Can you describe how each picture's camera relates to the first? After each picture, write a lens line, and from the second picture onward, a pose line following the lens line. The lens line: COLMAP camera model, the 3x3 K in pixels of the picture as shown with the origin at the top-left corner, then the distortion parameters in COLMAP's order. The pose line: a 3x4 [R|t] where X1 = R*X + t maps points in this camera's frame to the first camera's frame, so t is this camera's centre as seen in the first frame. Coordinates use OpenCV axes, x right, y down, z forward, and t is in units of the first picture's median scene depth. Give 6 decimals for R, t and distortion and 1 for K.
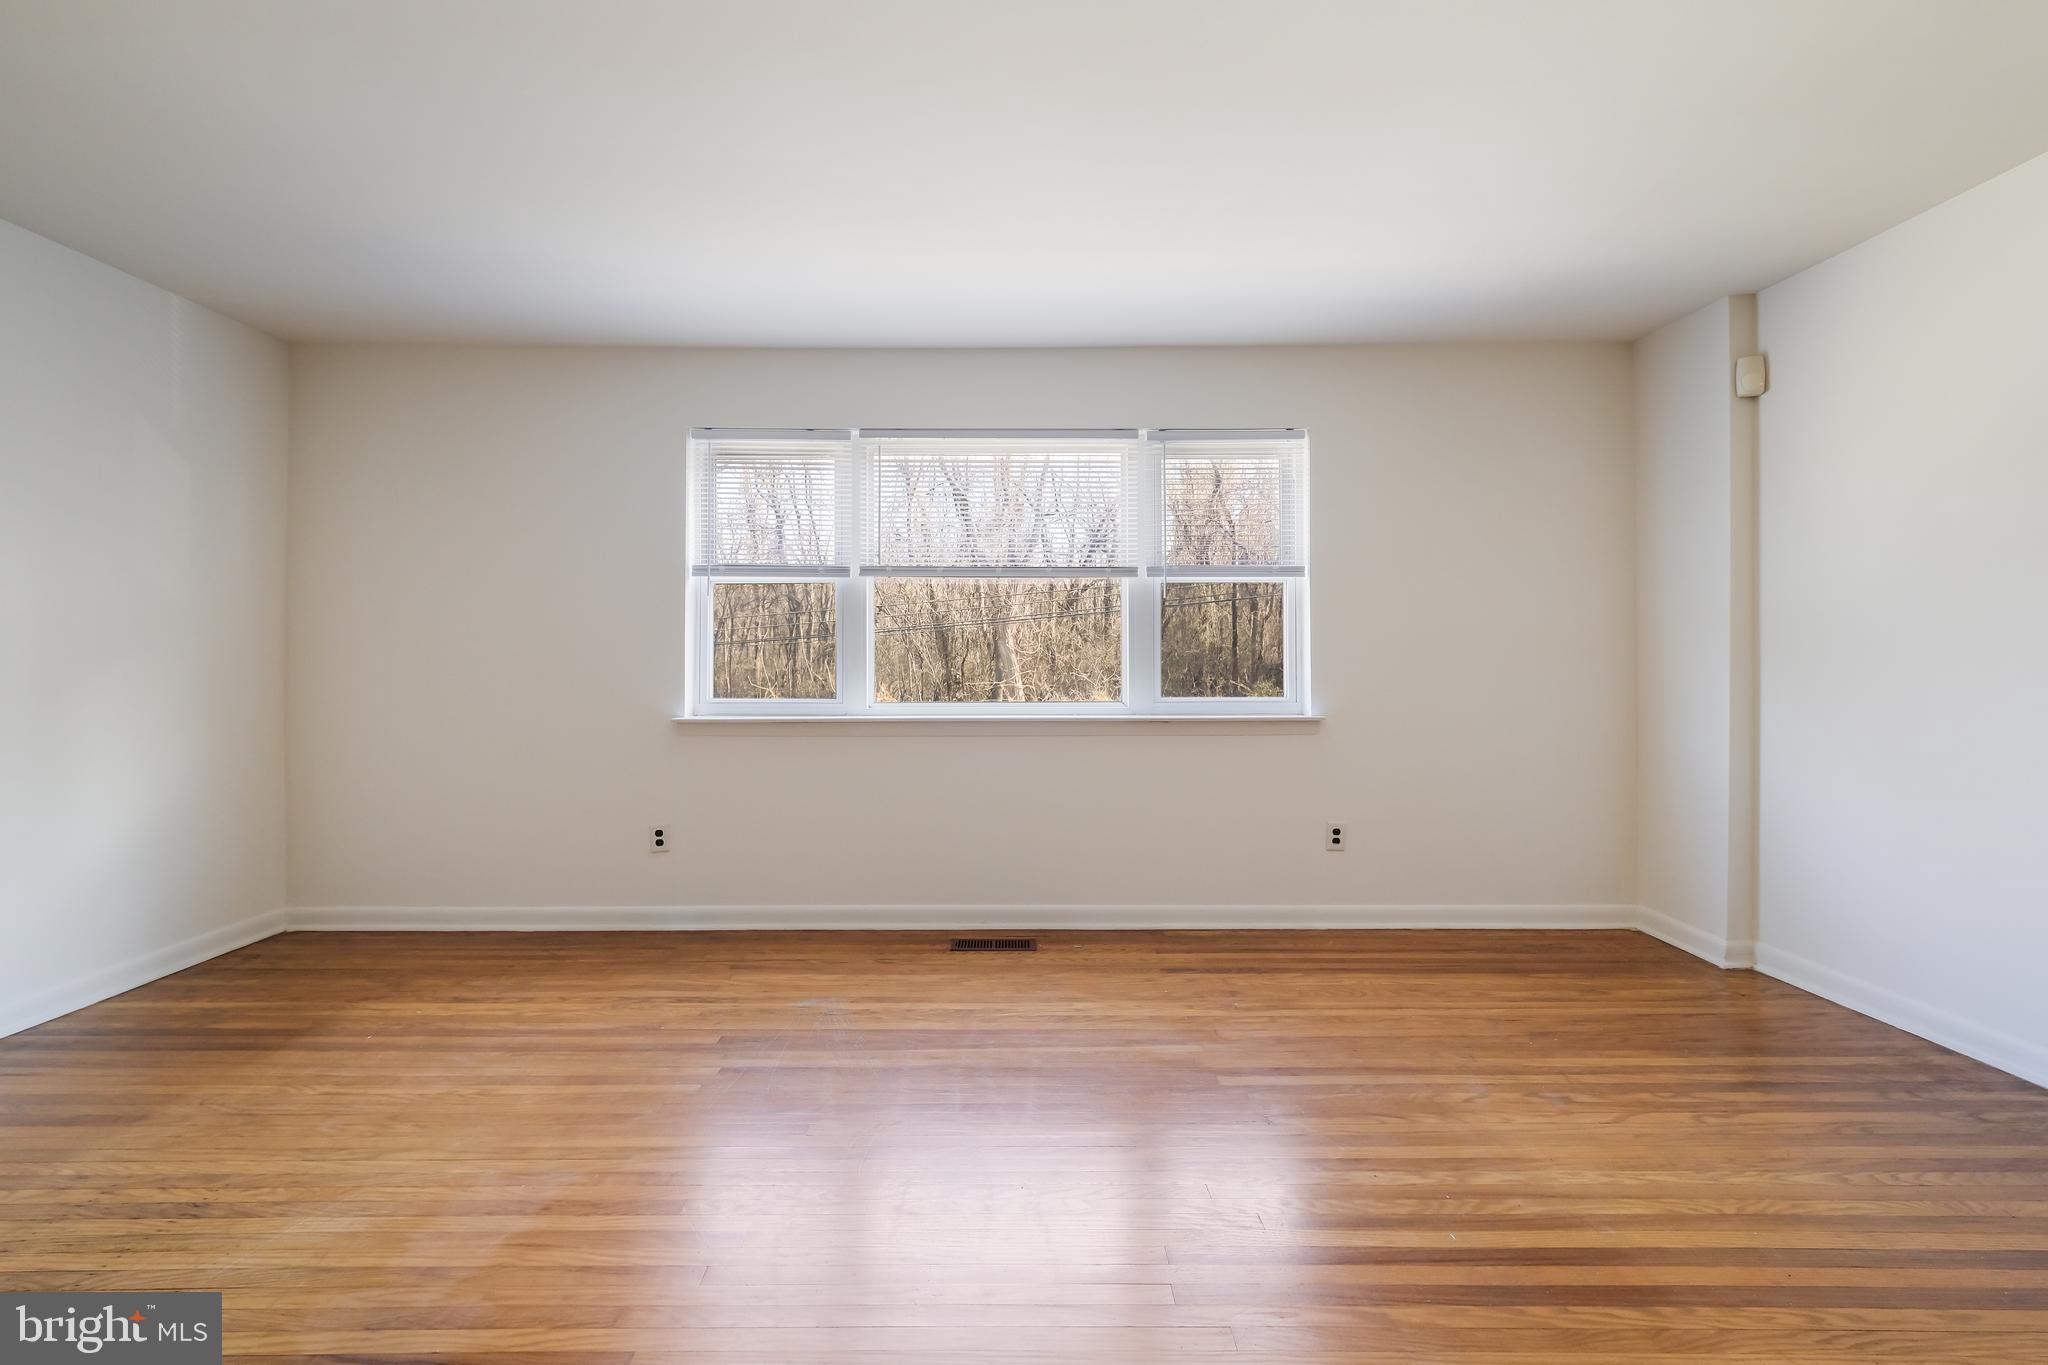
lens RADIAL K [[868.7, 0, 990.4], [0, 868.7, 645.9], [0, 0, 1]] dist [0.004560, -0.000265]
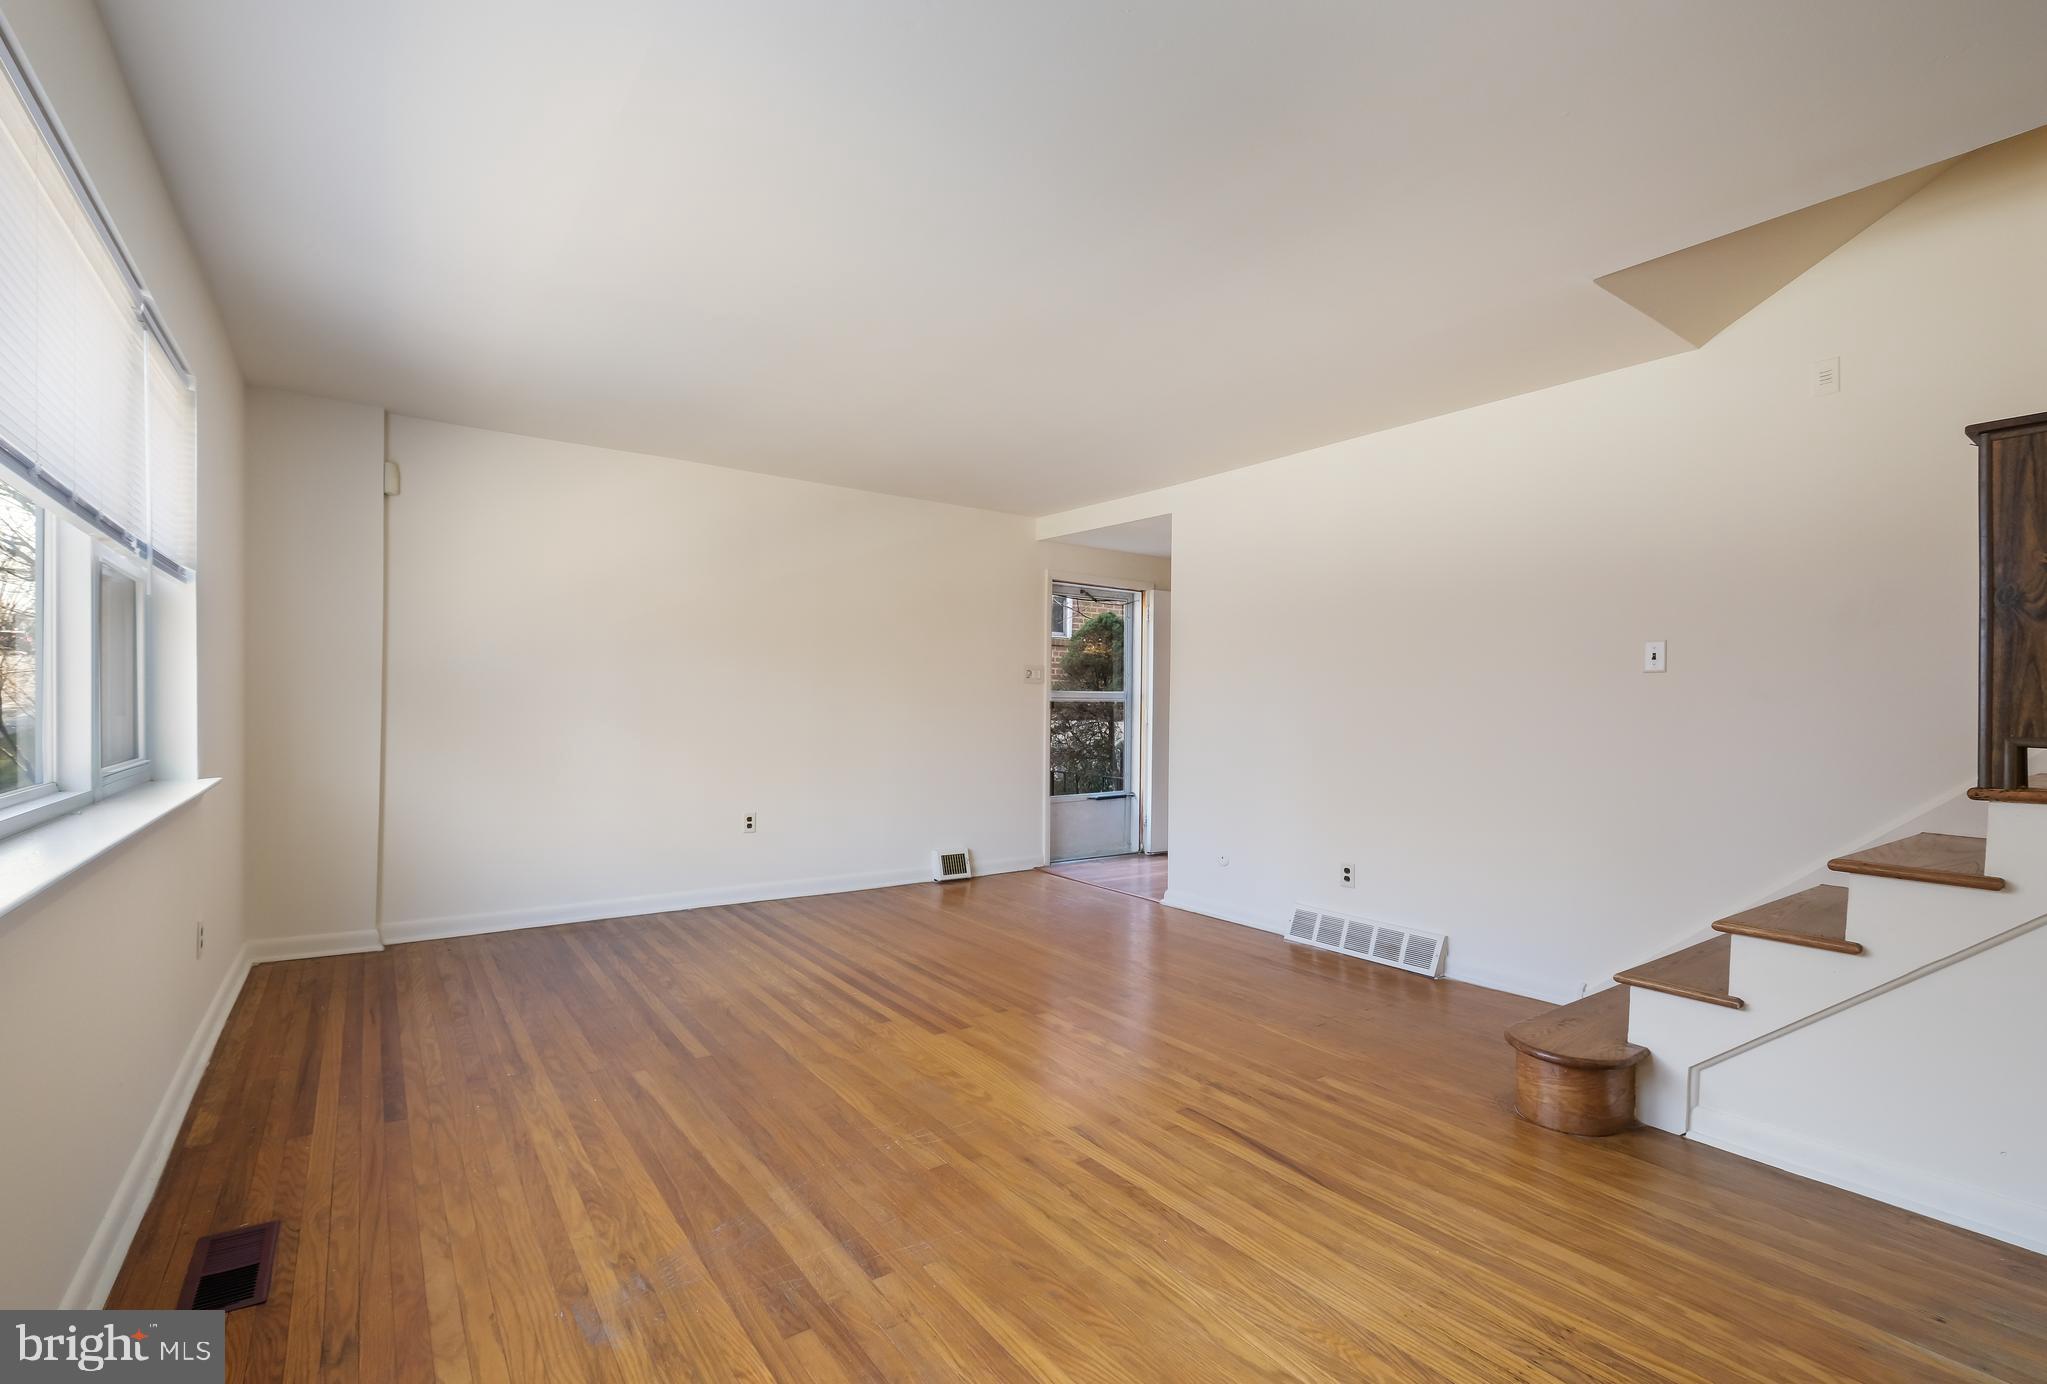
lens RADIAL K [[906.9, 0, 1024.9], [0, 906.9, 739.1], [0, 0, 1]] dist [0.004195, 0.001127]
pose [[-0.580431, -0.033571, 0.813617, -0.743254], [-0.023639, 0.999423, 0.024374, 0.015009], [-0.813966, -0.005086, -0.580890, 1.017625]]
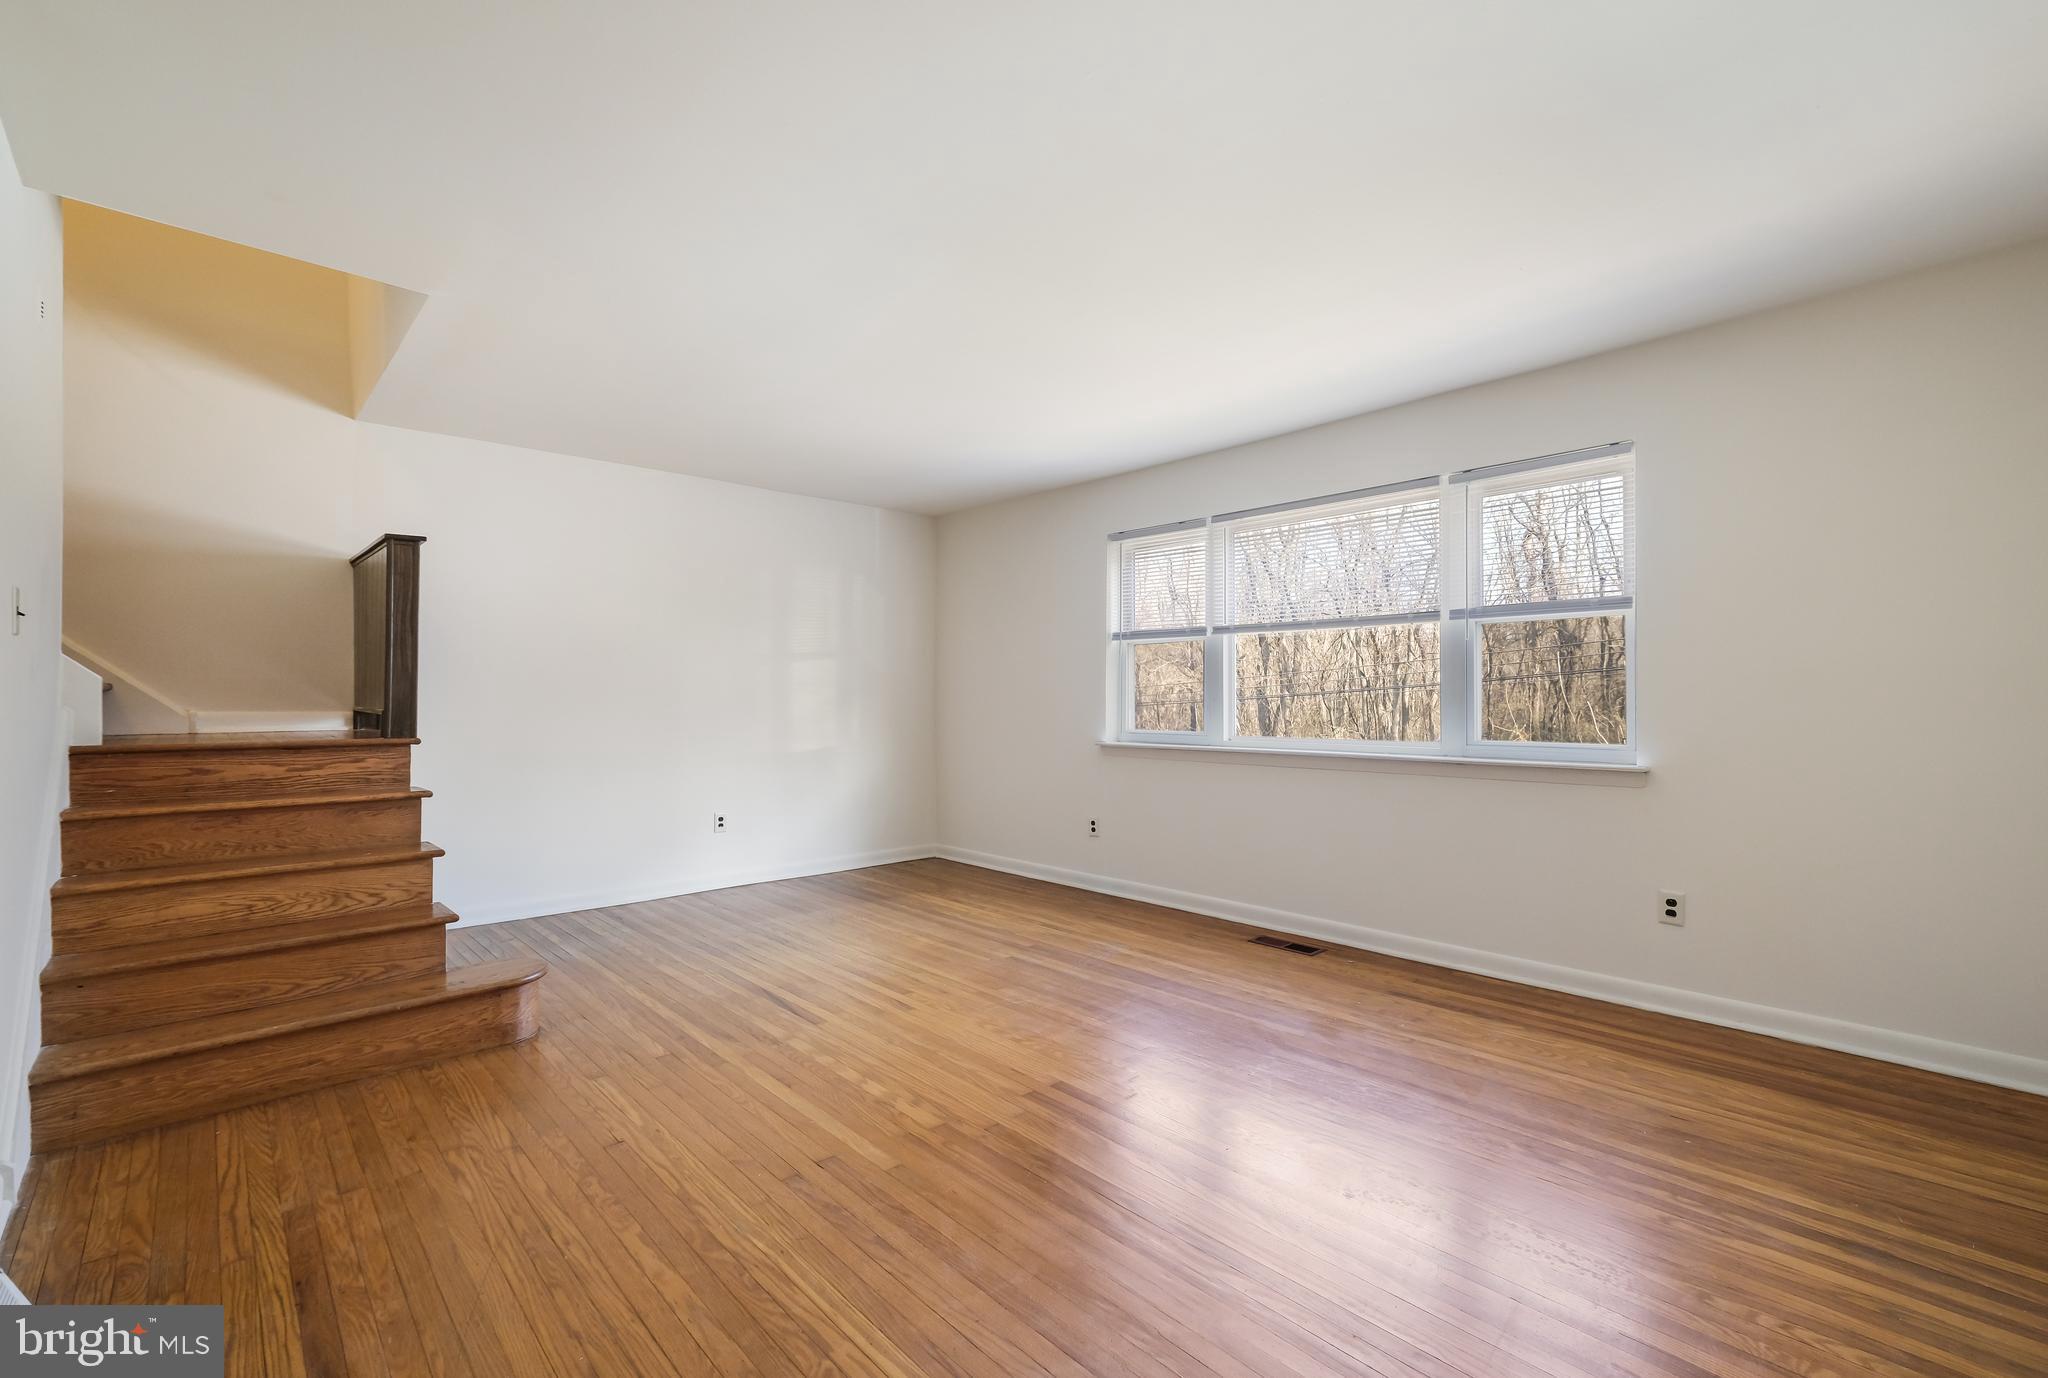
lens RADIAL K [[870.9, 0, 1049.9], [0, 870.9, 698.4], [0, 0, 1]] dist [0.000922, -0.000142]
pose [[0.693257, -0.001326, -0.720689, 0.685681], [0.012042, 0.999880, 0.009744, -0.004638], [0.720590, -0.015433, 0.693190, -0.042793]]
